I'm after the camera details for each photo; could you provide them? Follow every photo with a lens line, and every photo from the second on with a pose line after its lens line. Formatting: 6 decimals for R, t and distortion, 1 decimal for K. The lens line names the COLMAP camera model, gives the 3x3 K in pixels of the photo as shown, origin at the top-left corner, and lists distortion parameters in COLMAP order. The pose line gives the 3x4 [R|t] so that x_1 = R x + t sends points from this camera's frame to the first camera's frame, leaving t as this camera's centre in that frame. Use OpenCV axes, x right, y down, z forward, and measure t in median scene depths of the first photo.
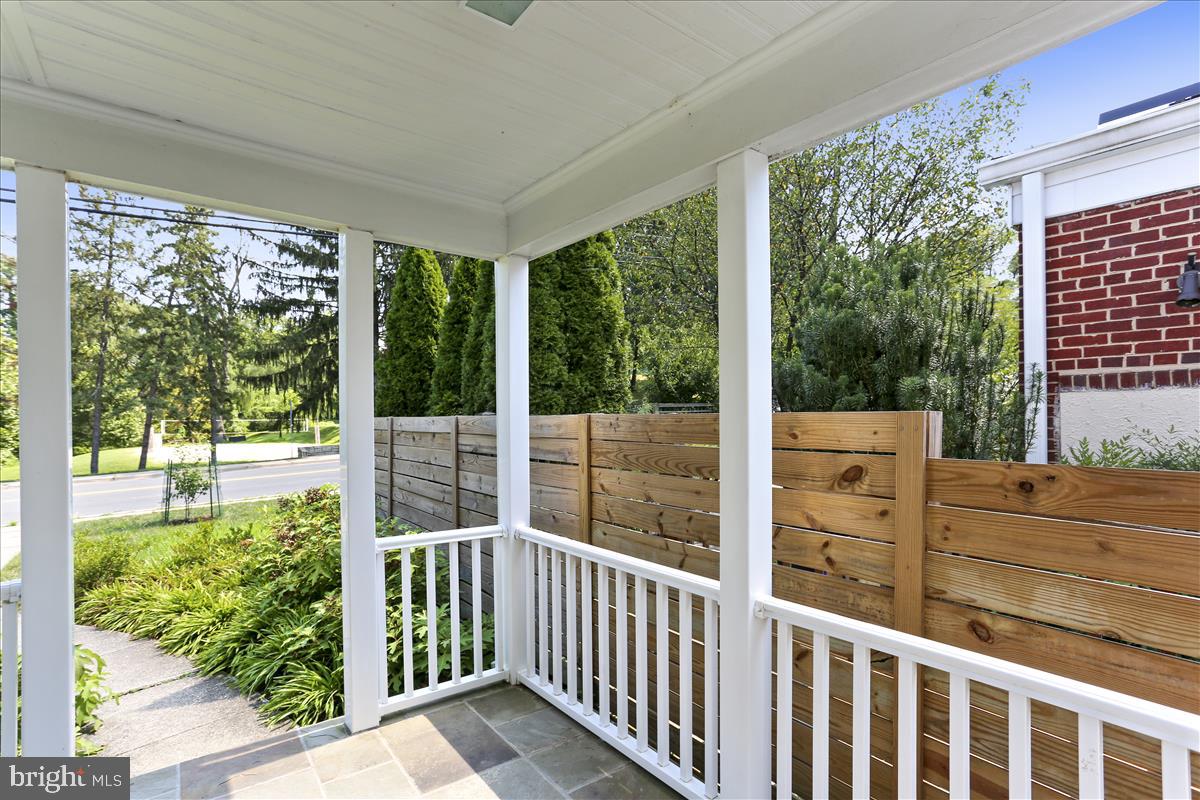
lens RADIAL K [[571.4, 0, 572.9], [0, 571.4, 418.7], [0, 0, 1]] dist [-0.020337, 0.008118]
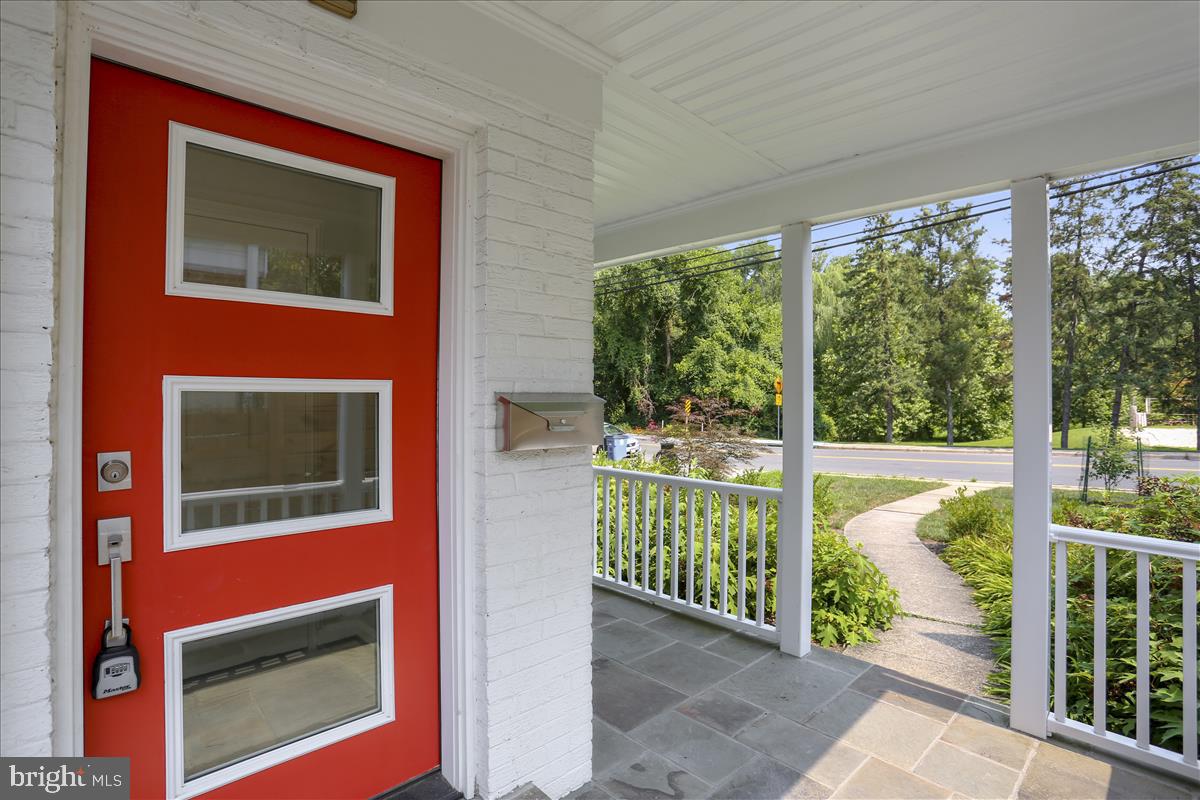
lens RADIAL K [[571.4, 0, 622.2], [0, 571.4, 389.6], [0, 0, 1]] dist [-0.020337, 0.008118]
pose [[0.175007, -0.002519, -0.984564, 0.037973], [-0.009651, 0.999944, -0.004273, 0.001483], [0.984520, 0.010250, 0.174973, 0.019839]]
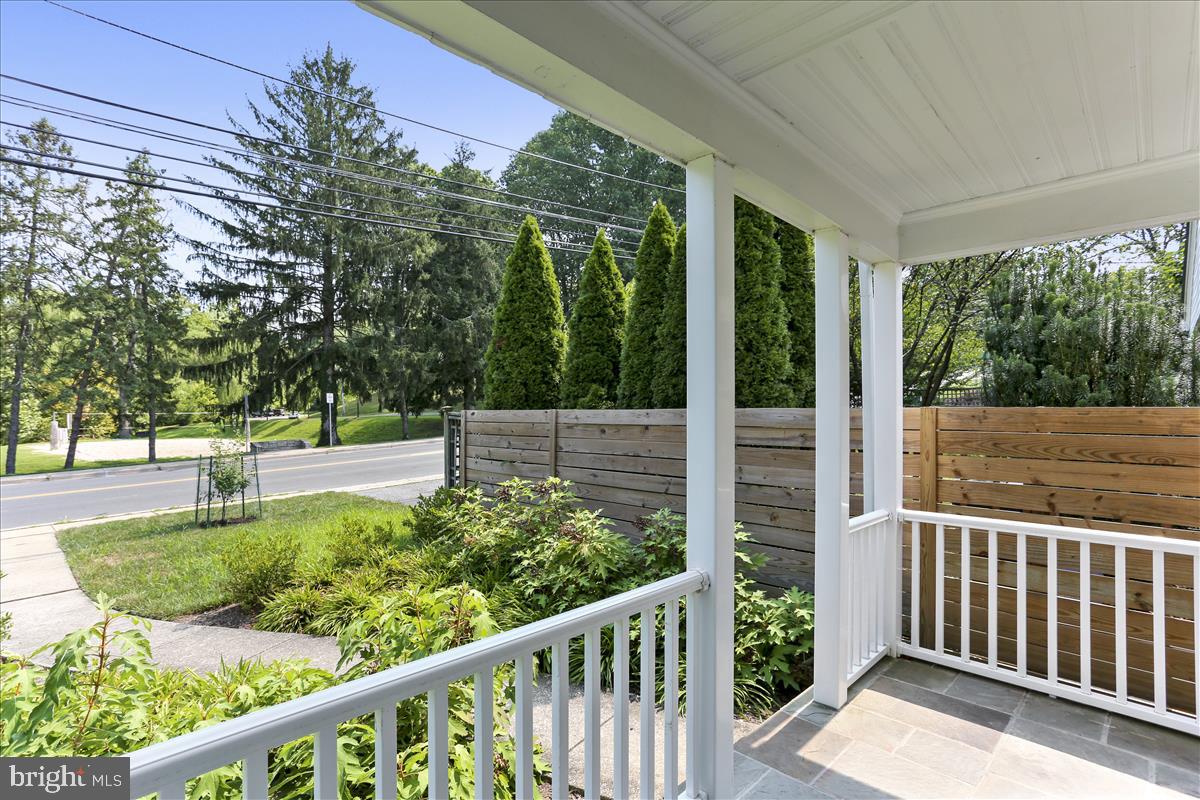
lens RADIAL K [[571.4, 0, 578.7], [0, 571.4, 413.7], [0, 0, 1]] dist [-0.020337, 0.008118]
pose [[0.990274, 0.001647, 0.139119, -0.096396], [-0.001910, 0.999997, 0.001756, 0.000506], [-0.139116, -0.002004, 0.990274, 0.002149]]
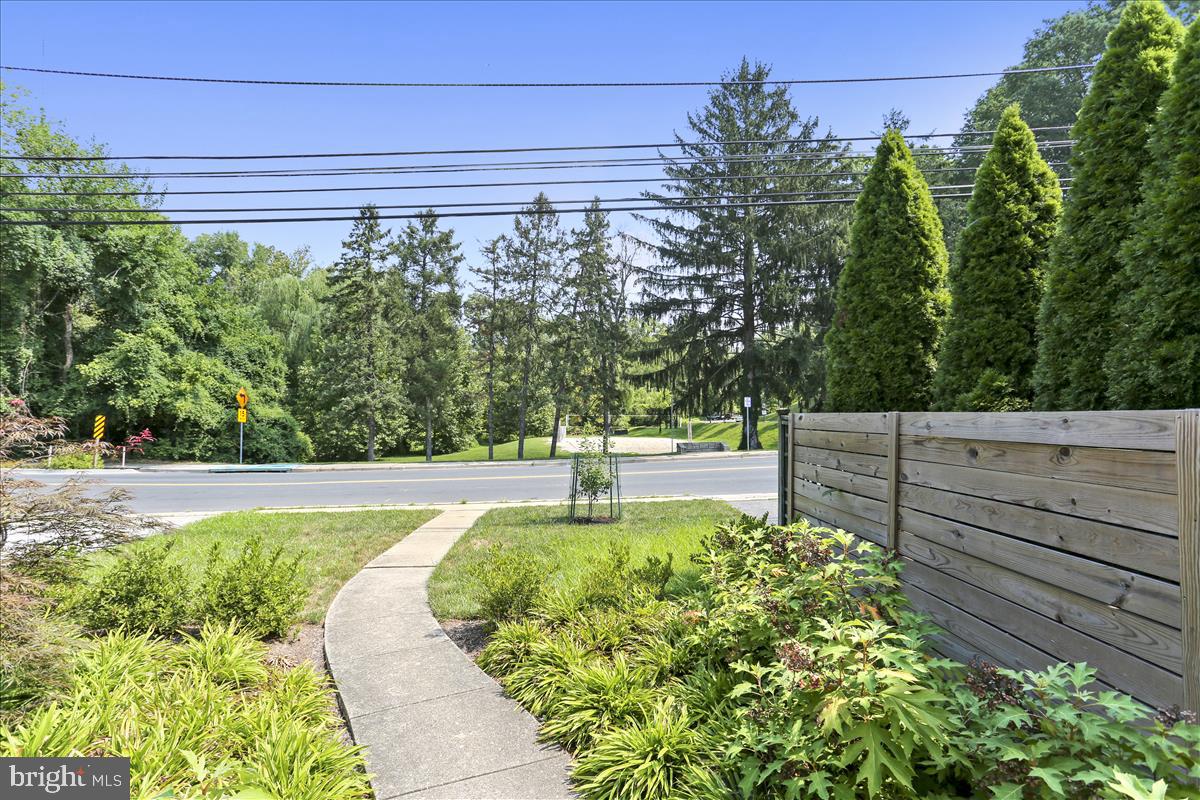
lens RADIAL K [[571.4, 0, 595.6], [0, 571.4, 391.4], [0, 0, 1]] dist [-0.020337, 0.008118]
pose [[0.838855, -0.007545, -0.544302, -0.059799], [-0.016551, 0.999088, -0.039356, 0.000890], [0.544103, 0.042023, 0.837965, 0.076749]]
